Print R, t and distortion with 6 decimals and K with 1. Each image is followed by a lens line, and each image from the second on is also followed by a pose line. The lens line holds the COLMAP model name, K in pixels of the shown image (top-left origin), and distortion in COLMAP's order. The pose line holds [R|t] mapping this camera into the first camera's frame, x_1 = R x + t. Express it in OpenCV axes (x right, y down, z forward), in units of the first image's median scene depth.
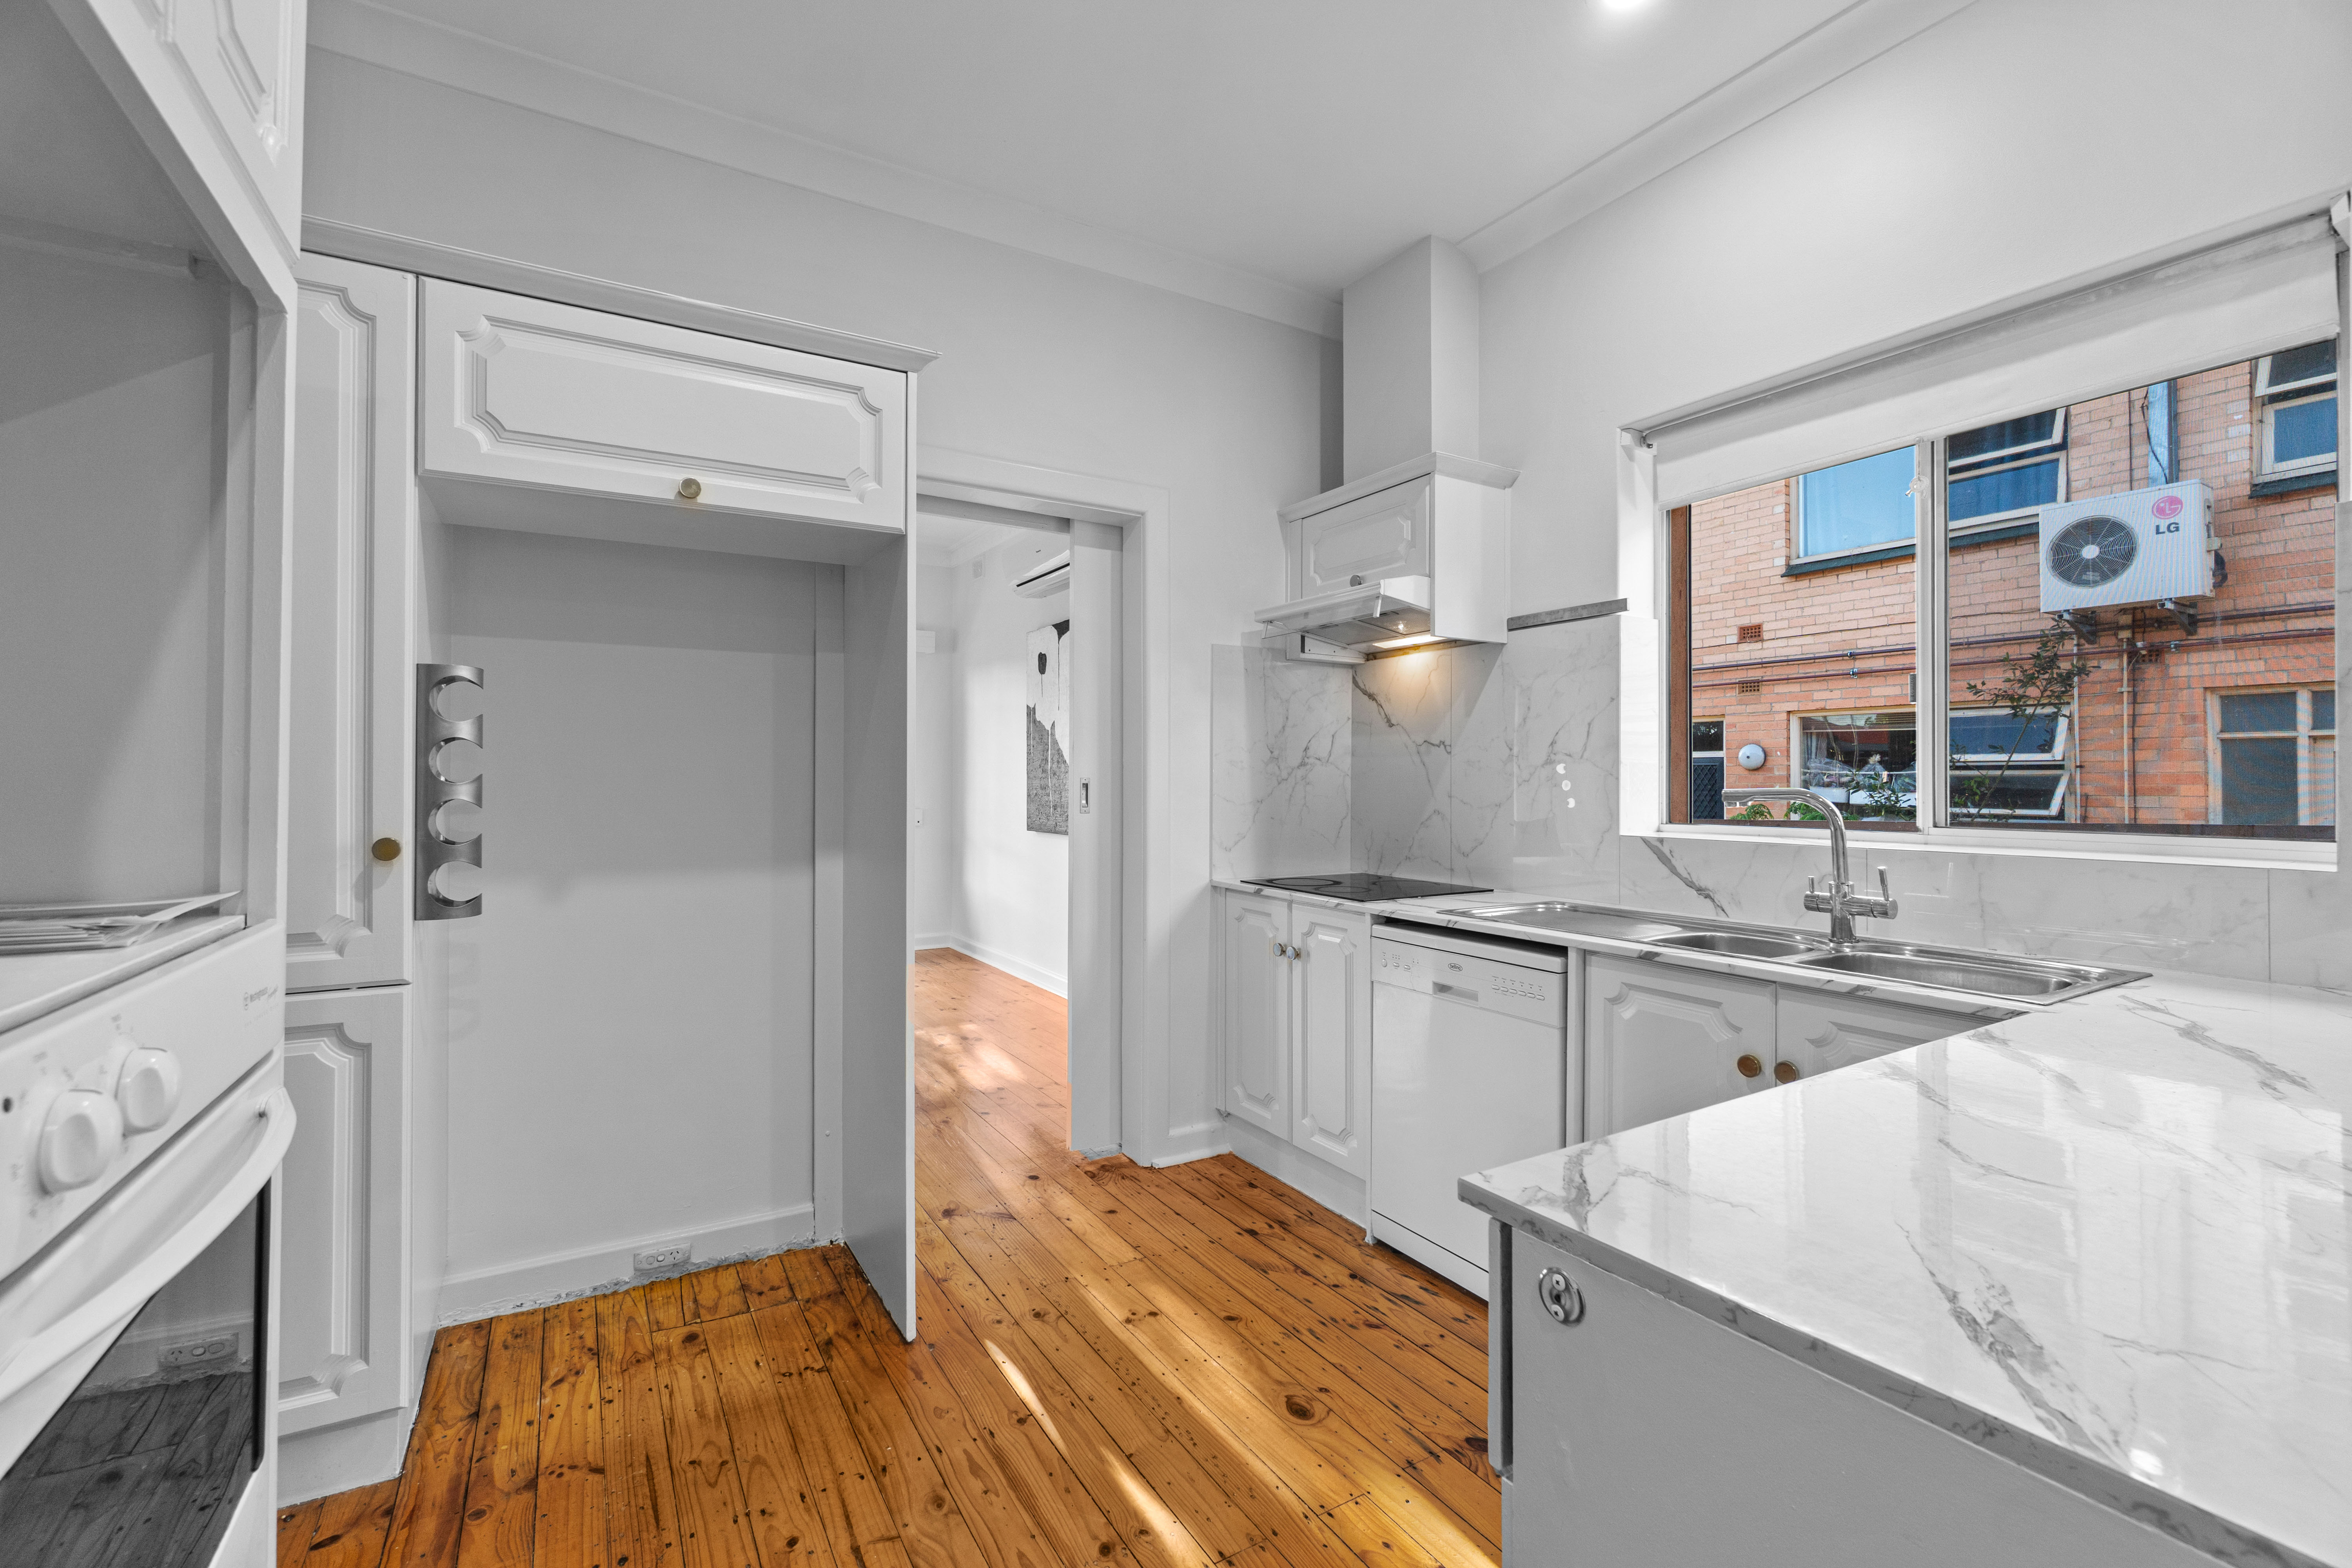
lens RADIAL K [[1006.3, 0, 1171.4], [0, 1006.3, 772.1], [0, 0, 1]] dist [-0.000077, 0.003424]
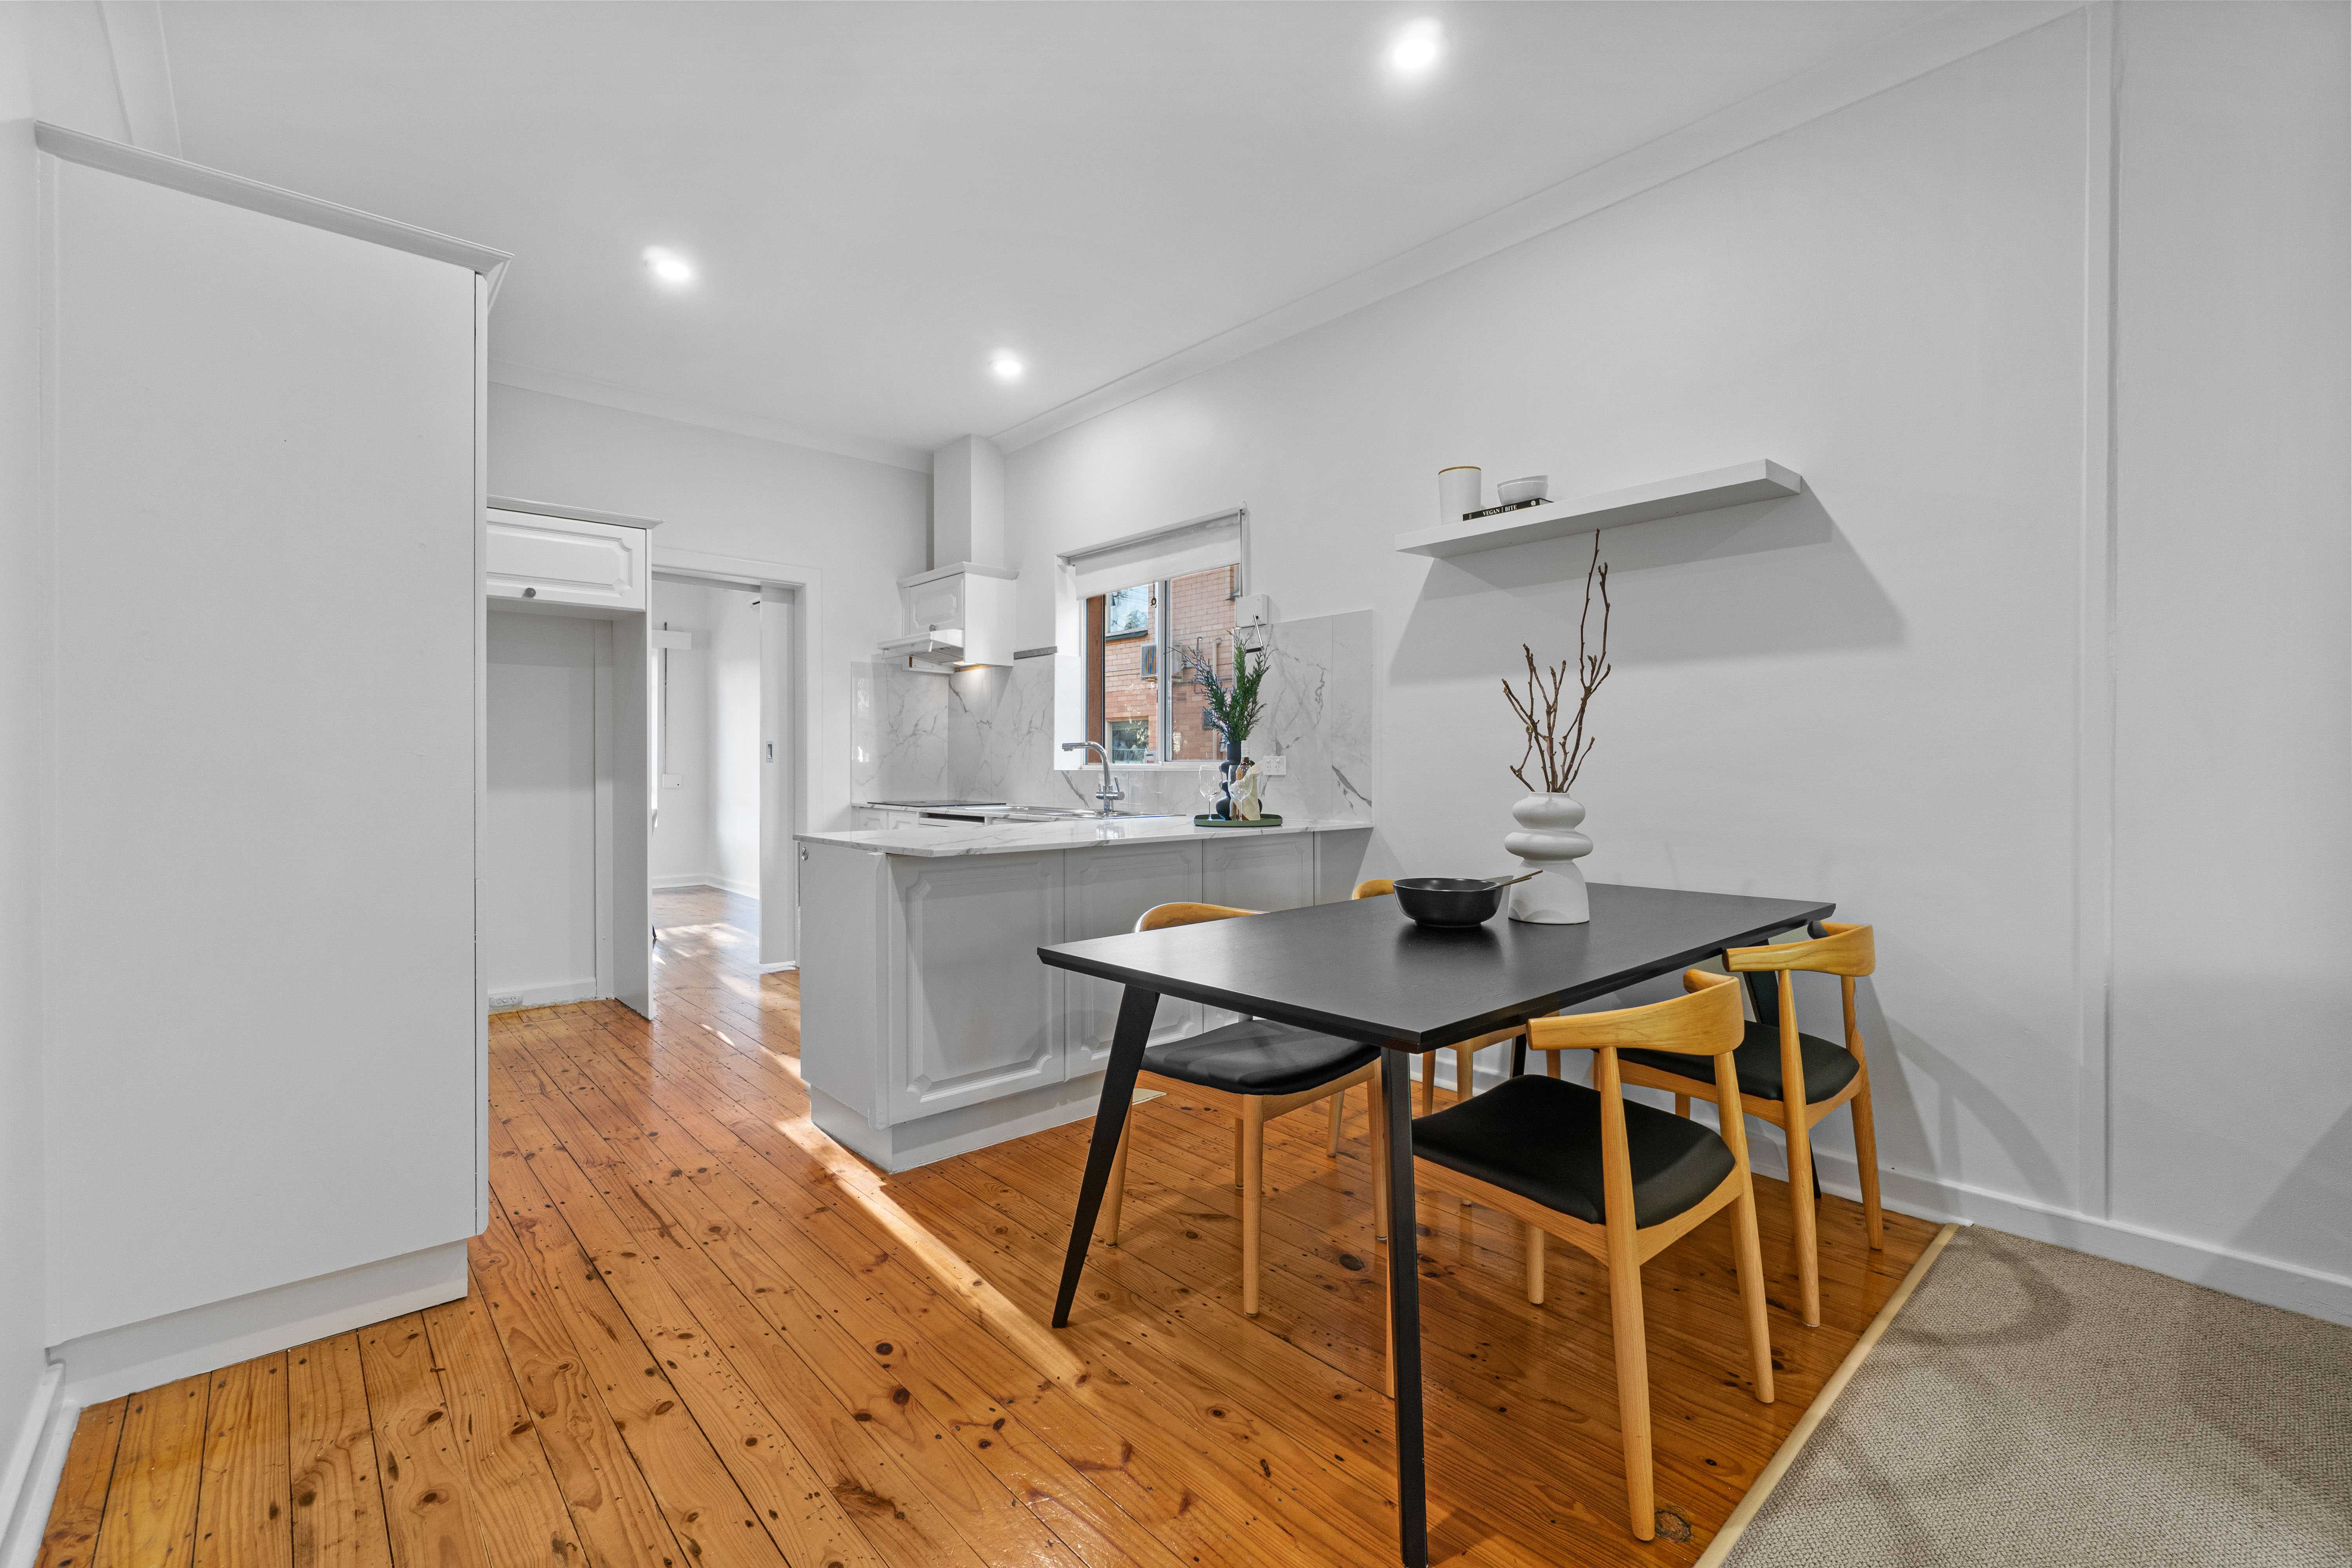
lens RADIAL K [[1006.3, 0, 1171.4], [0, 1006.3, 772.1], [0, 0, 1]] dist [-0.000077, 0.003424]
pose [[0.981551, -0.001704, 0.191193, 0.266330], [-0.001175, 0.999888, 0.014944, 0.033664], [-0.191197, -0.014893, 0.981439, -0.821095]]
